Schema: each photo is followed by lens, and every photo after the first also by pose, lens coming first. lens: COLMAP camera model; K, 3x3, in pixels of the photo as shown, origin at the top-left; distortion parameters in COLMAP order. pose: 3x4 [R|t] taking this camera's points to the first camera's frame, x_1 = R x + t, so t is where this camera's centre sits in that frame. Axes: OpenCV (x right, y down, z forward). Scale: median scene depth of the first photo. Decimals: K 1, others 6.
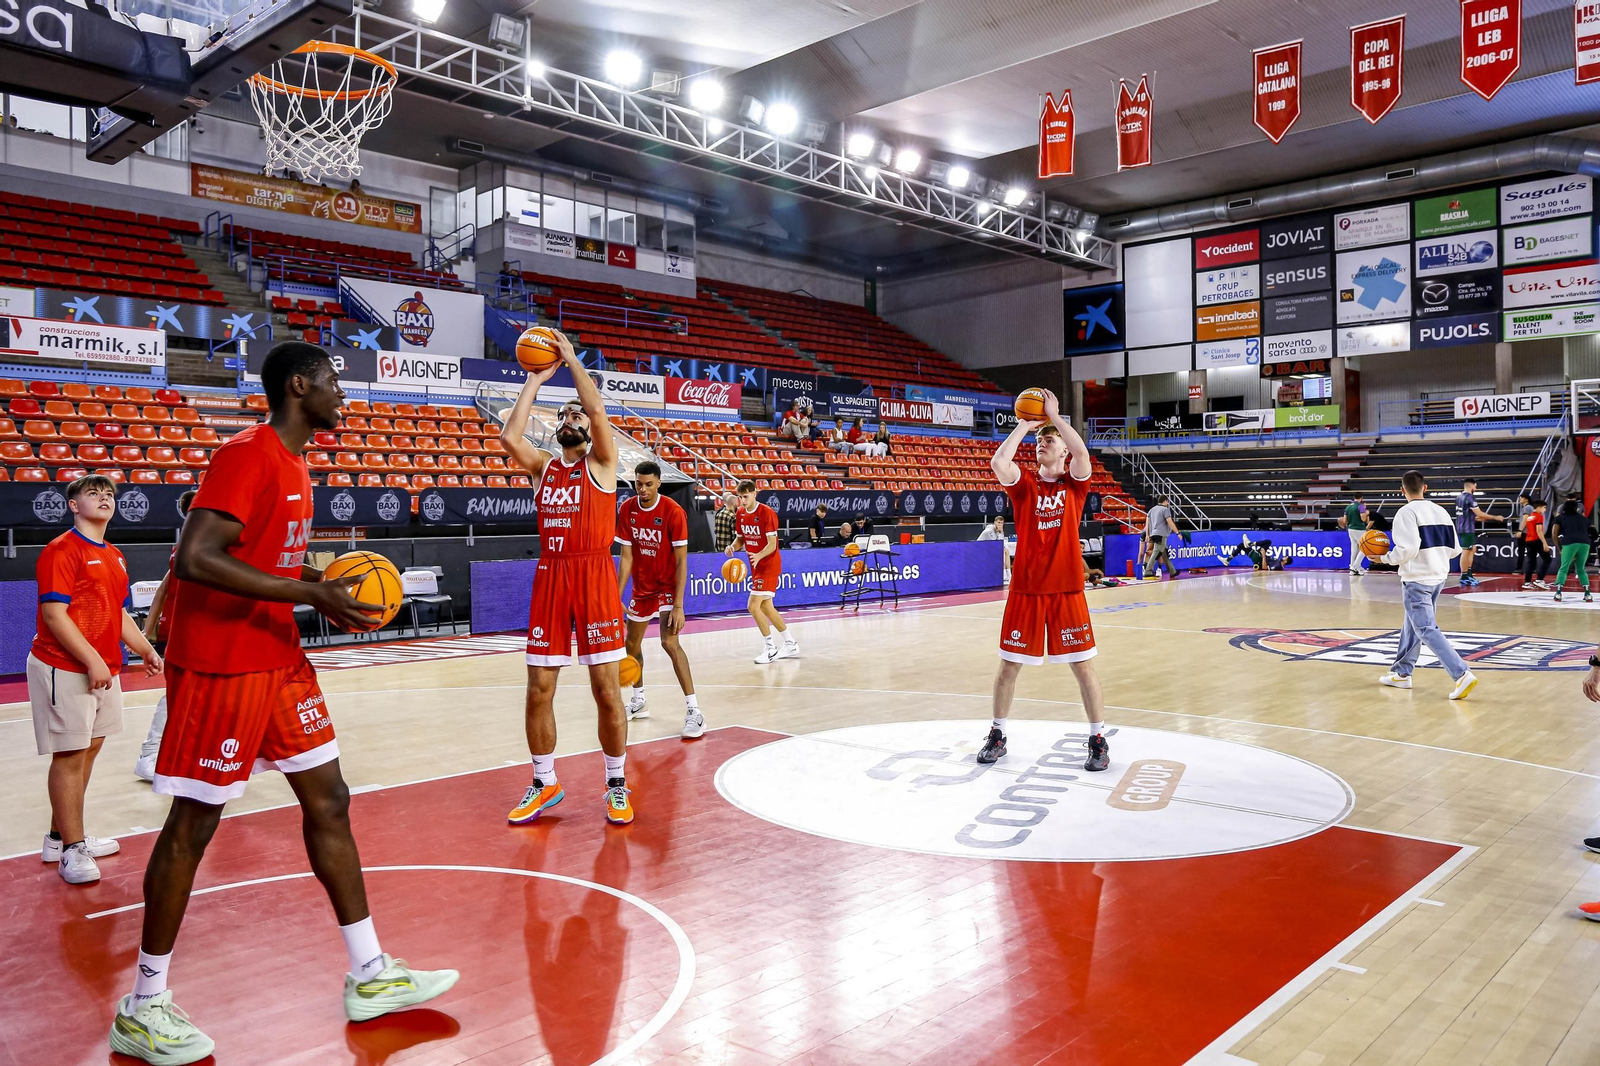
lens RADIAL K [[1208.5, 0, 798.5], [0, 1208.5, 521.8], [0, 0, 1]] dist [-0.100710, 0.113336]
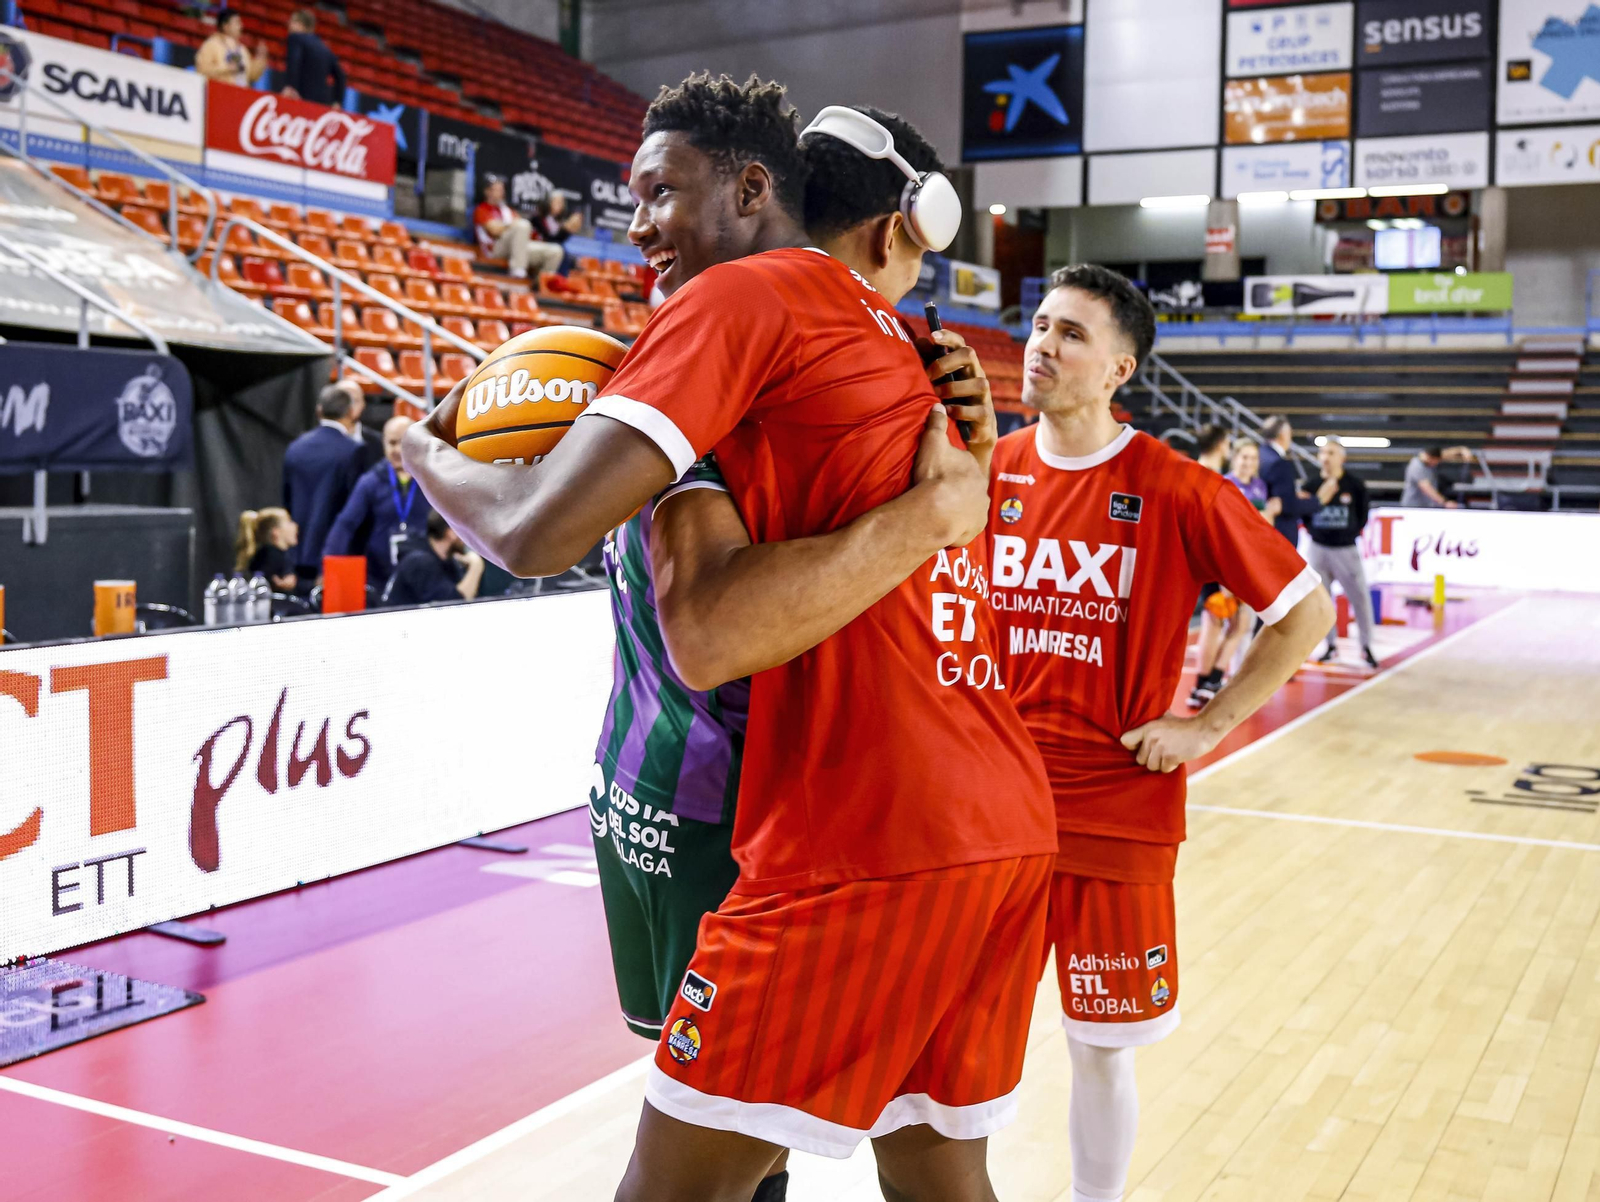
lens RADIAL K [[1834.6, 0, 868.2], [0, 1834.6, 531.8], [0, 0, 1]] dist [-0.047317, 0.065029]
pose [[0.955681, 0.013713, 0.294085, -0.063938], [-0.024280, 0.999183, 0.032310, -0.002193], [-0.293402, -0.038019, 0.955233, 0.320550]]
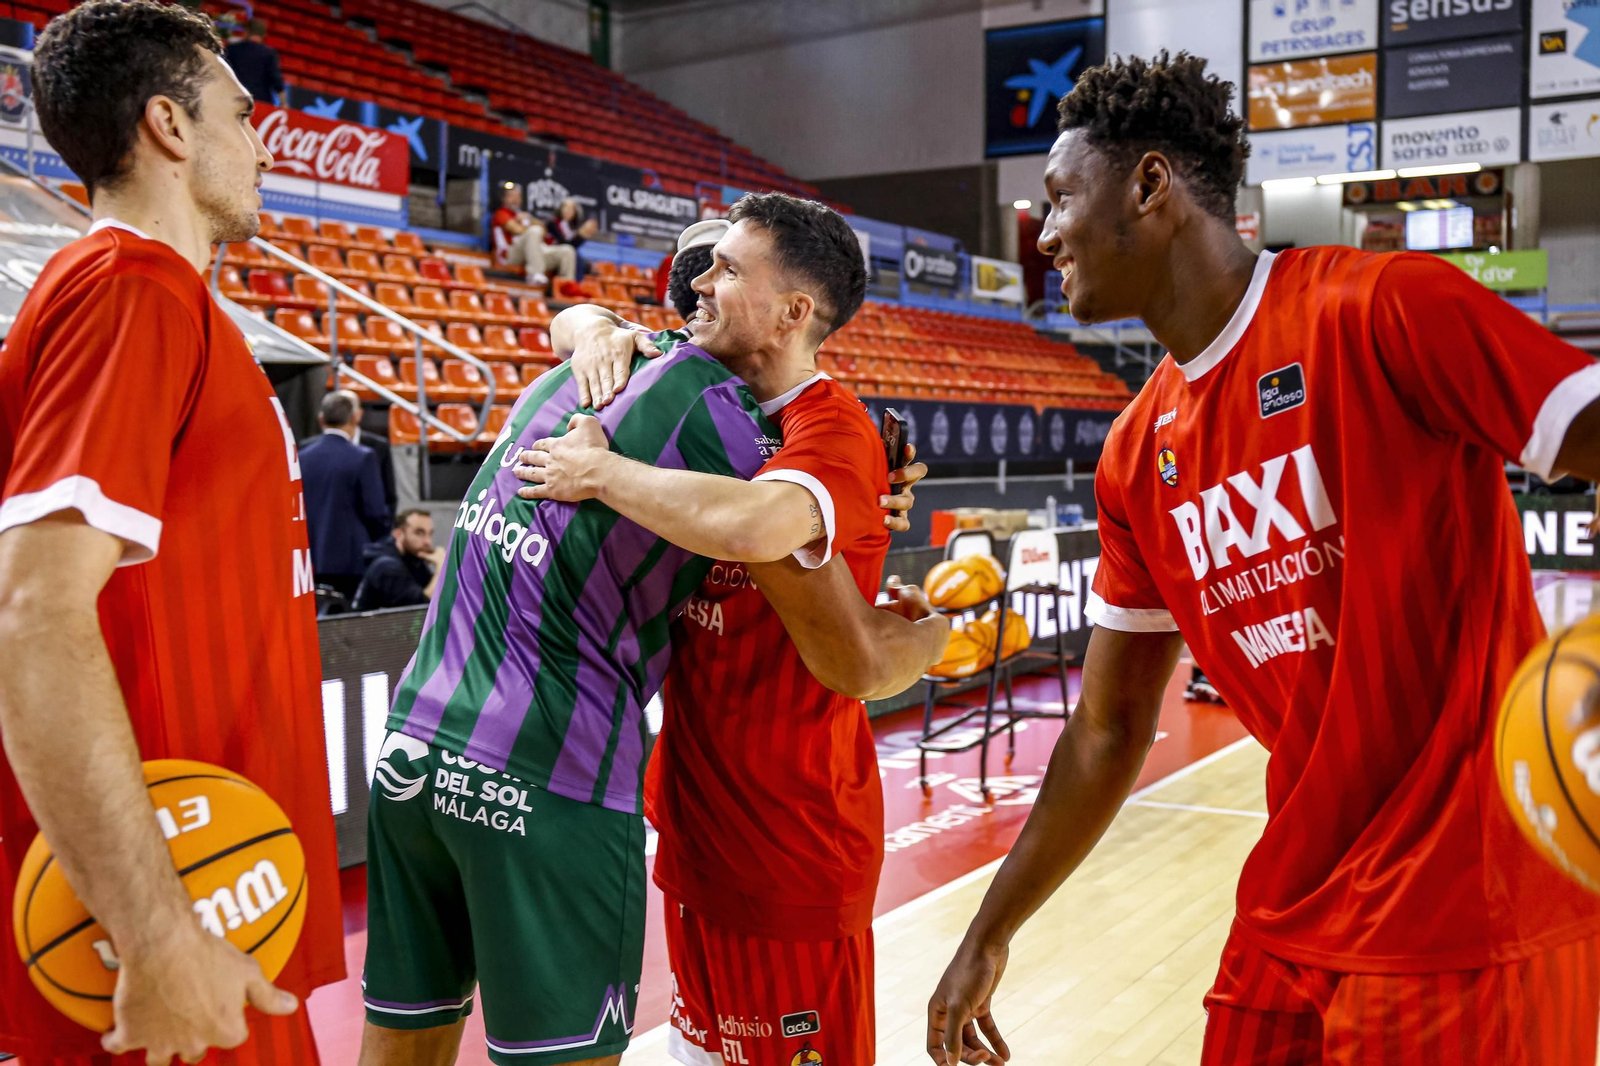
lens RADIAL K [[1782.1, 0, 800.0], [0, 1782.1, 533.0], [0, 0, 1]] dist [-0.005044, 0.082237]
pose [[0.973262, -0.005611, 0.229629, -0.049850], [-0.002999, 0.999306, 0.037127, -0.002364], [-0.229678, -0.036823, 0.972570, 0.327694]]
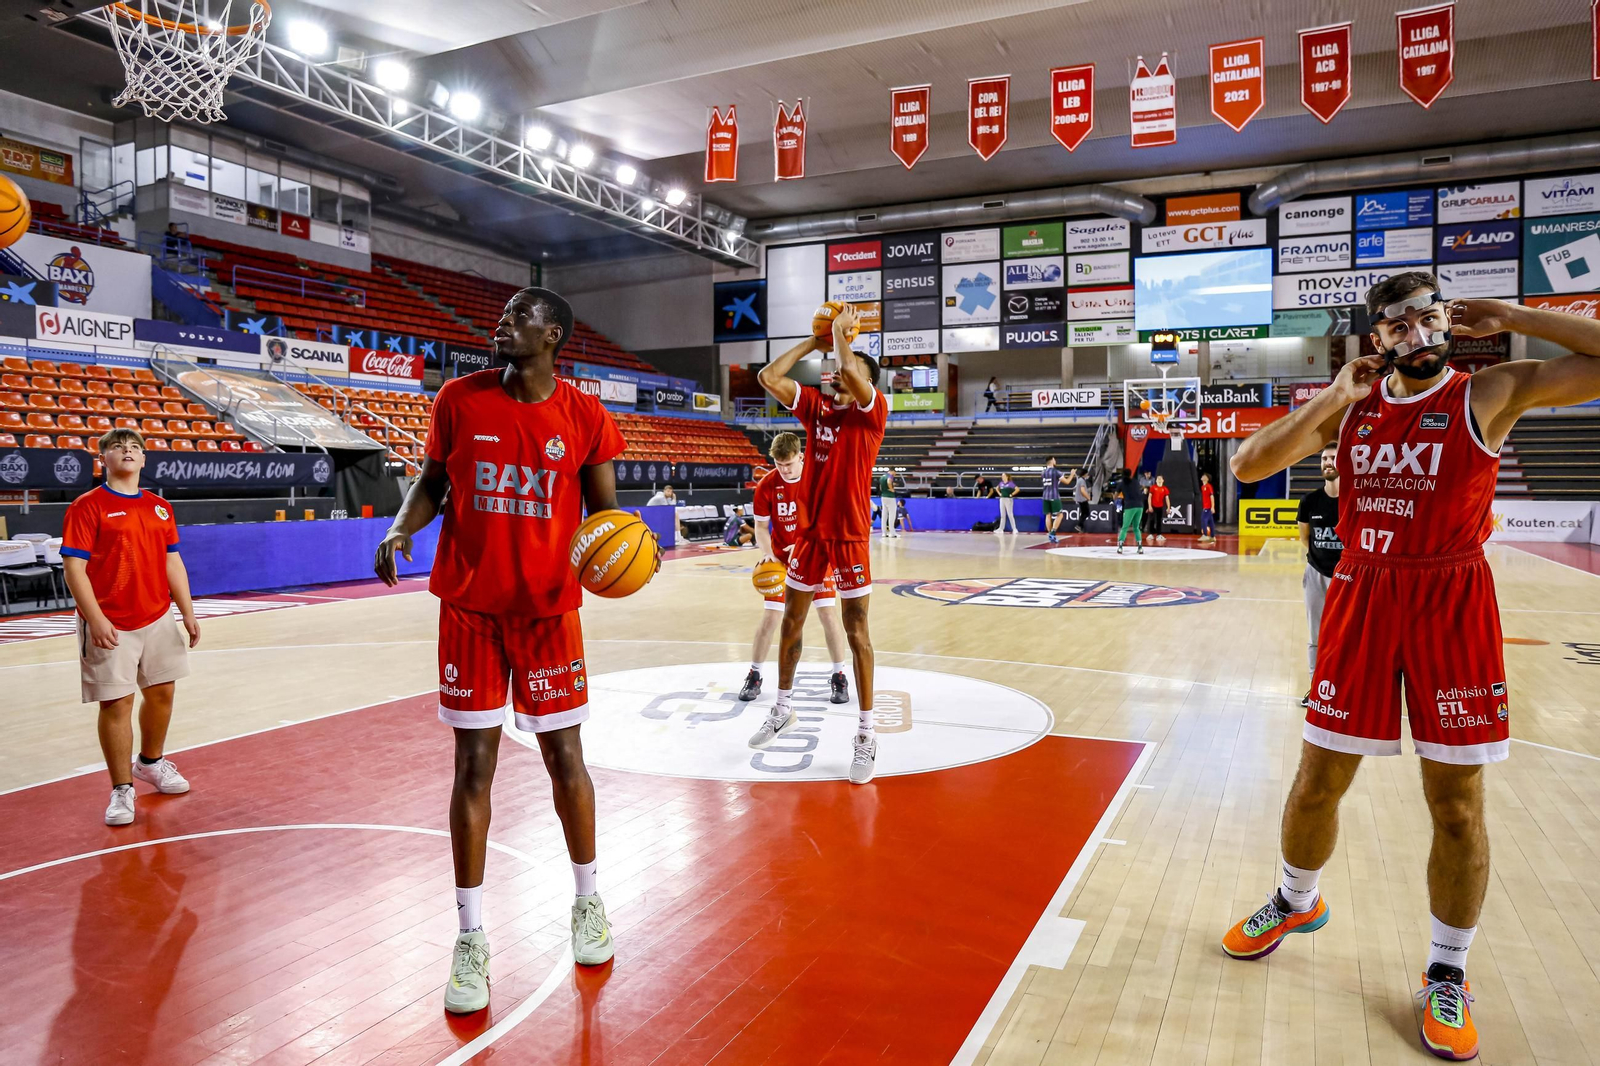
lens RADIAL K [[1091.4, 0, 803.9], [0, 1091.4, 517.8], [0, 0, 1]] dist [-0.112952, 0.092411]
pose [[0.949405, -0.002354, 0.314045, -0.023990], [-0.005614, 0.999685, 0.024465, 0.001171], [-0.314004, -0.024990, 0.949093, 0.004499]]
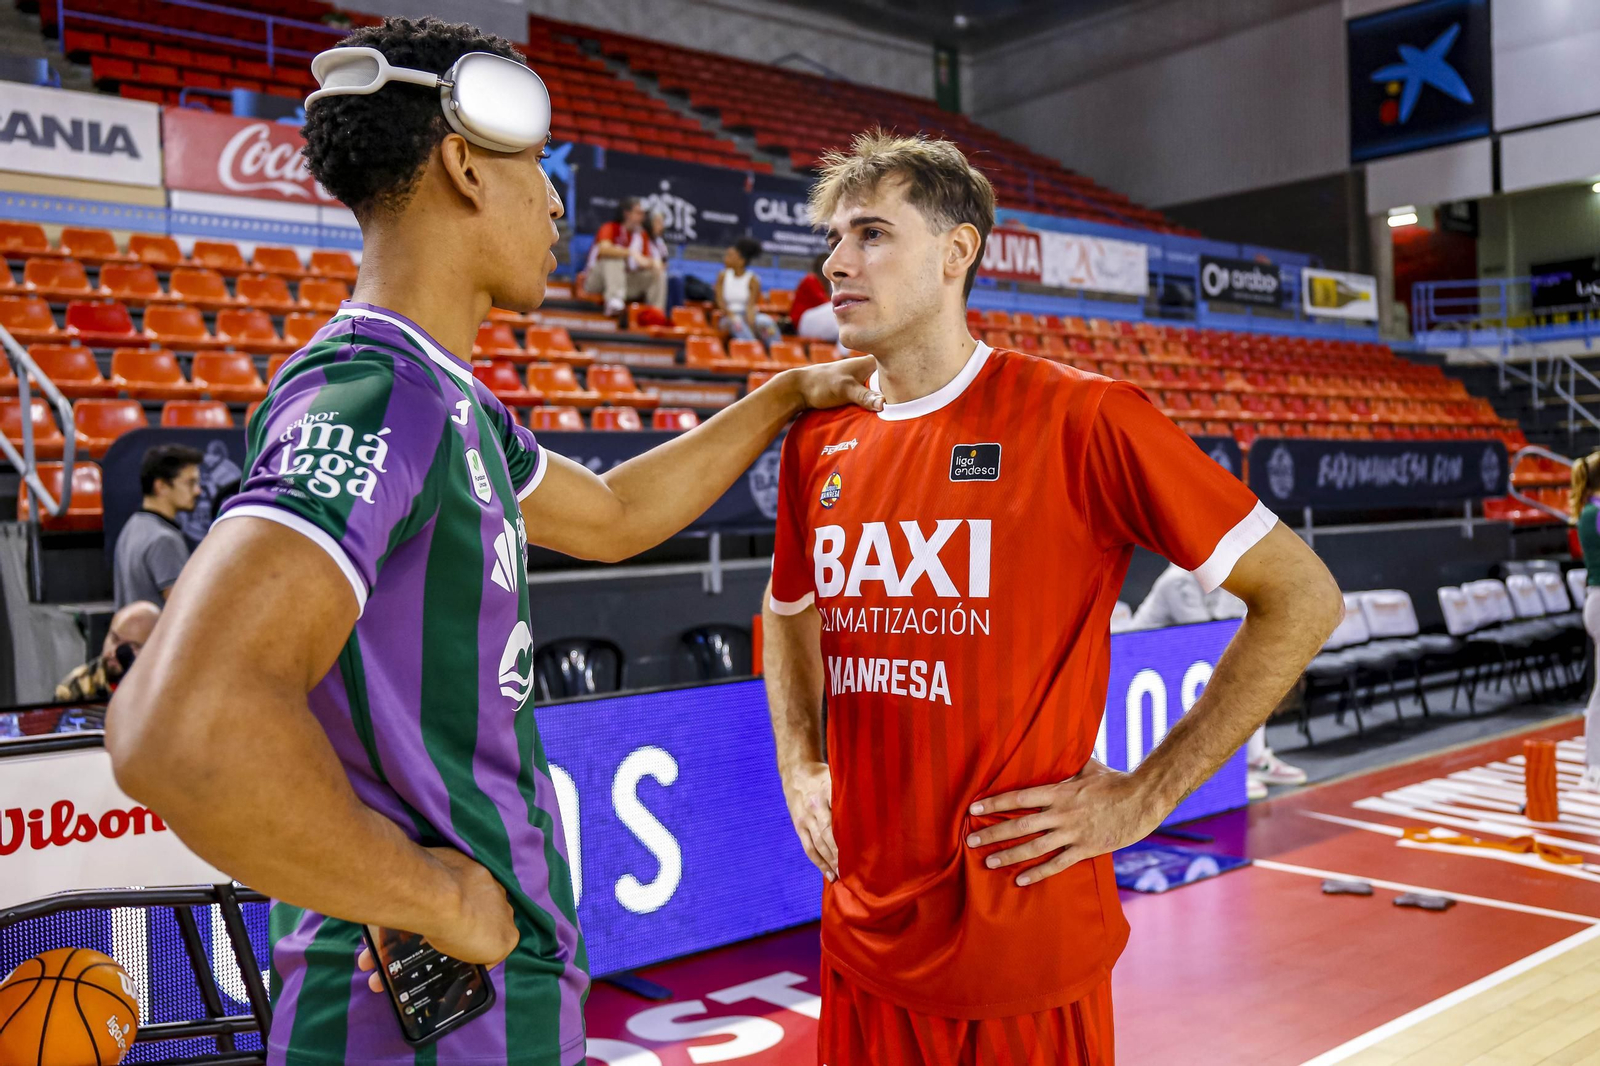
lens RADIAL K [[1589.1, 0, 802.1], [0, 1589.1, 518.2], [0, 0, 1]] dist [-0.012968, 0.030554]
pose [[0.996139, -0.019521, -0.085596, 0.077263], [0.019553, 0.999809, -0.000459, -0.004733], [0.085589, -0.001217, 0.996330, 0.478290]]
